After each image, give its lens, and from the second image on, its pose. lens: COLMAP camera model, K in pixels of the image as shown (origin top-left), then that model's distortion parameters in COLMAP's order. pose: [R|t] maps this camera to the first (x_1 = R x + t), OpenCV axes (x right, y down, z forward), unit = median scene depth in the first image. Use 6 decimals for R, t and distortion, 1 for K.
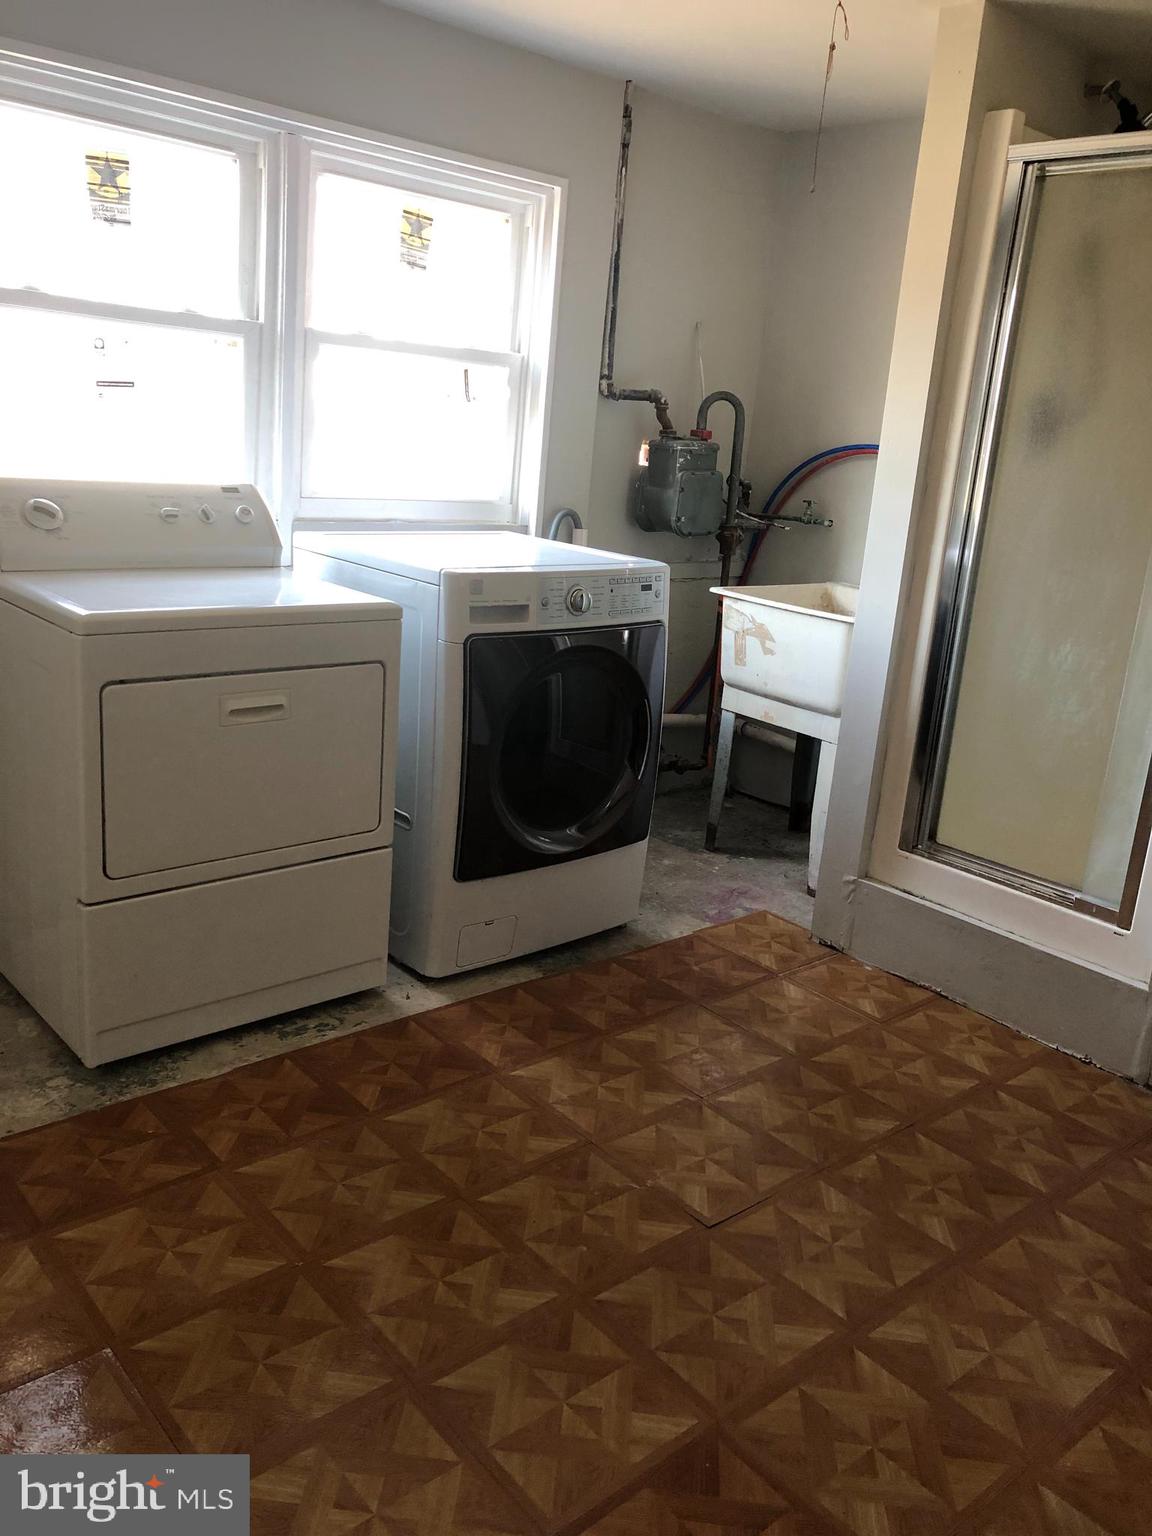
lens RADIAL K [[1259.7, 0, 578.4], [0, 1259.7, 766.5], [0, 0, 1]] dist [0.024677, 0.007214]
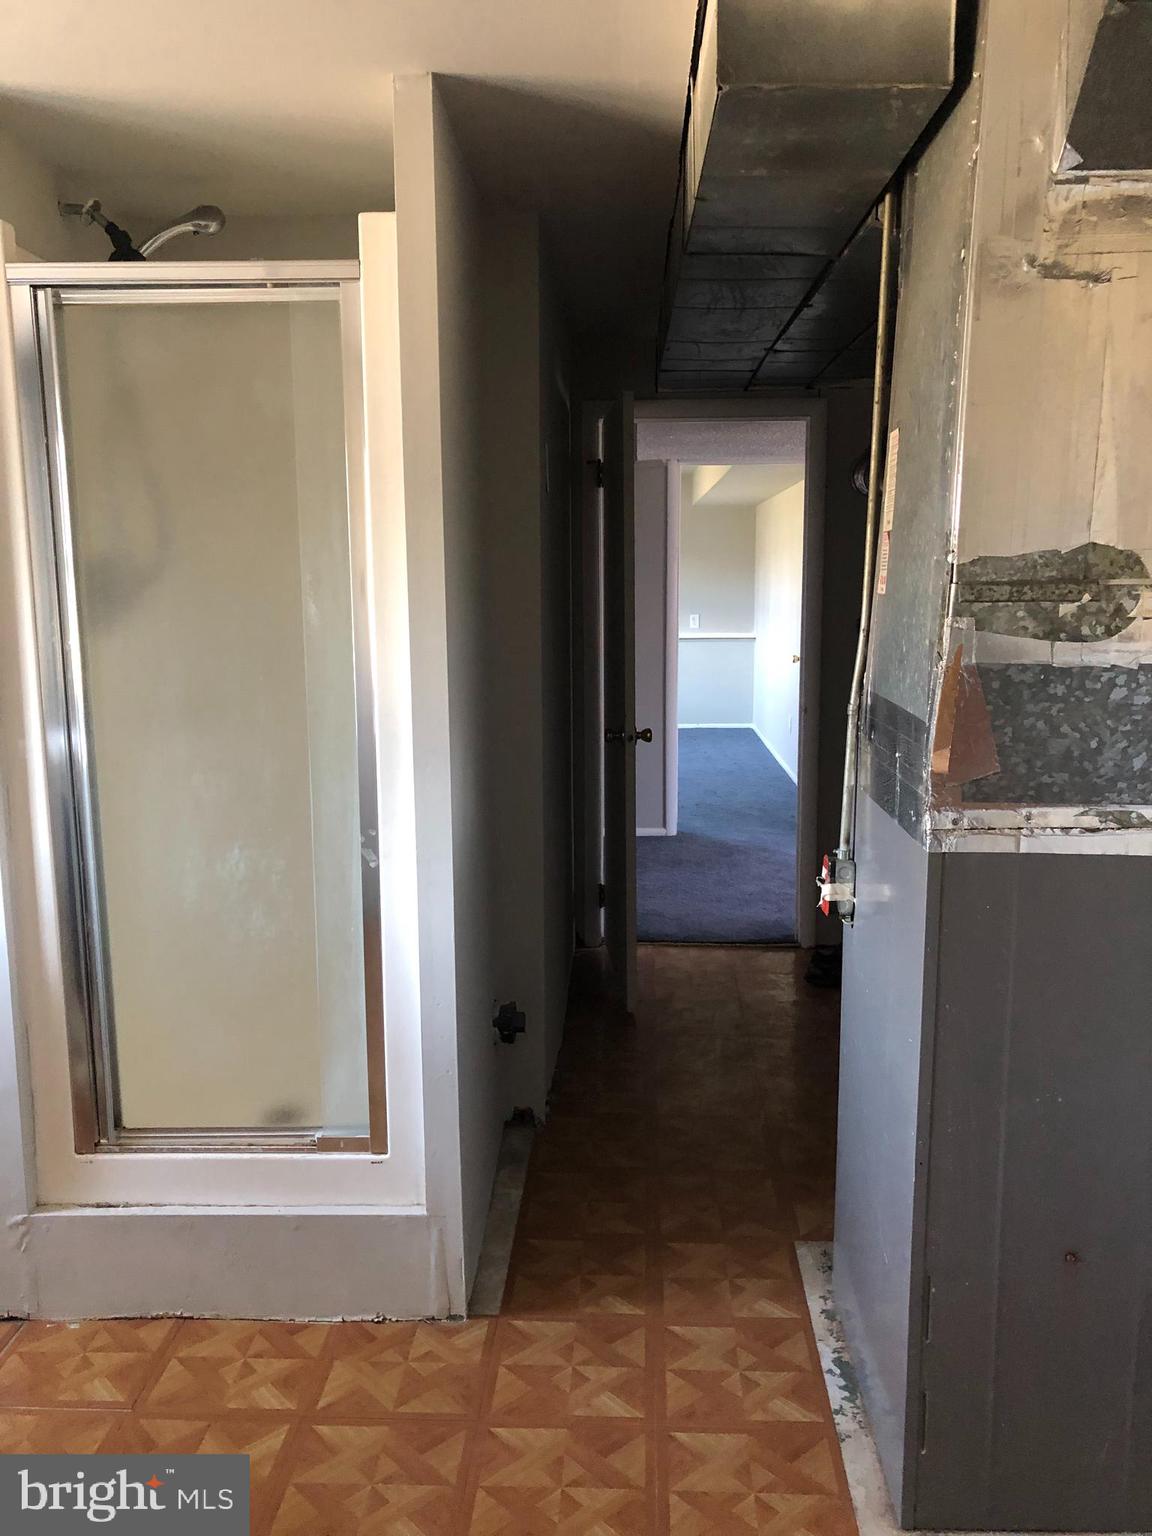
lens RADIAL K [[1259.7, 0, 565.5], [0, 1259.7, 746.7], [0, 0, 1]] dist [0.024677, 0.007214]
pose [[0.691815, -0.195822, 0.695015, -0.024454], [0.265226, 0.964156, 0.007647, -0.108816], [-0.671601, 0.179046, 0.718954, 0.242717]]
